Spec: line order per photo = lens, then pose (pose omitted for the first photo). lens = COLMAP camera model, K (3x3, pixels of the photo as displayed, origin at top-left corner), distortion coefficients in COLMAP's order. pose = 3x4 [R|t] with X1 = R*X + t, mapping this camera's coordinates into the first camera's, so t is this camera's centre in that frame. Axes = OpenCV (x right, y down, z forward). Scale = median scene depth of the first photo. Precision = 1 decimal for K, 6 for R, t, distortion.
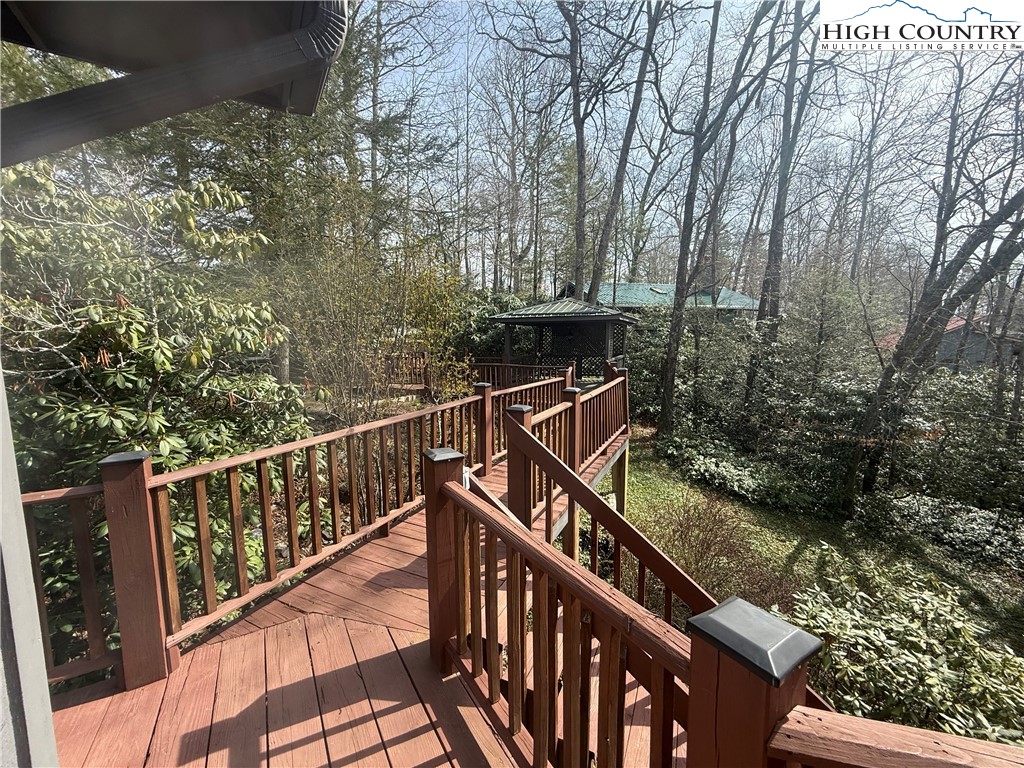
lens RADIAL K [[409.3, 0, 511.5], [0, 409.3, 382.6], [0, 0, 1]] dist [0.000043, 0.000017]
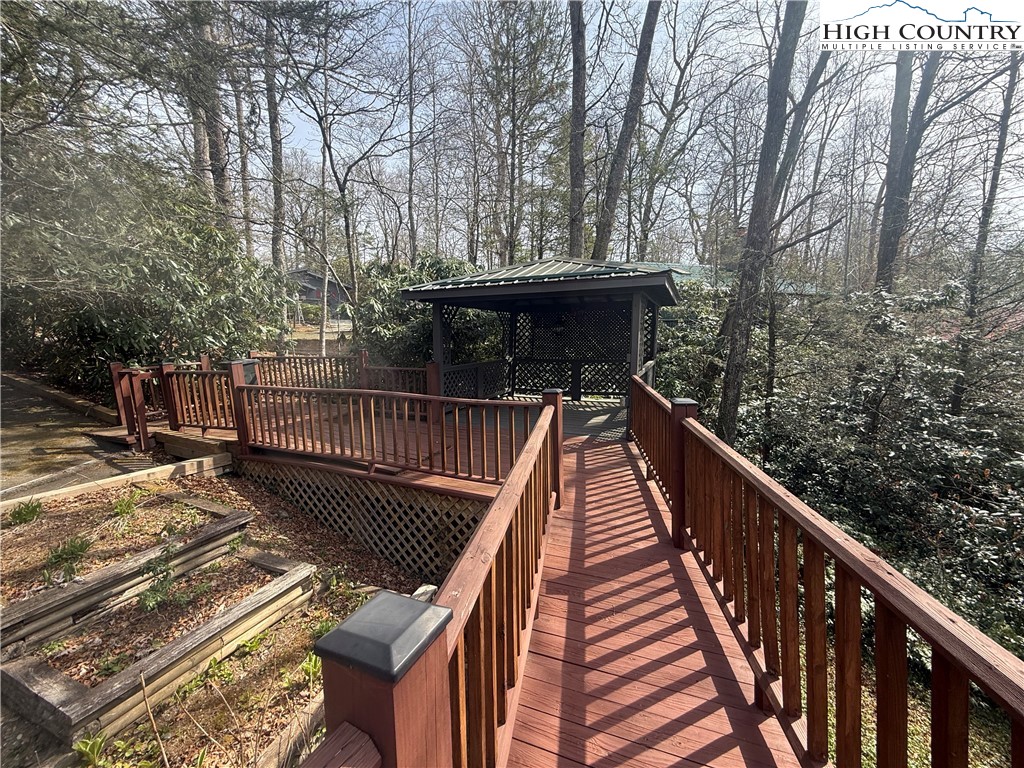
lens RADIAL K [[409.3, 0, 511.5], [0, 409.3, 382.6], [0, 0, 1]] dist [0.000043, 0.000017]
pose [[0.999977, -0.005208, 0.004372, 0.063223], [0.005171, 0.999951, 0.008429, -0.036887], [-0.004416, -0.008406, 0.999955, 0.376118]]
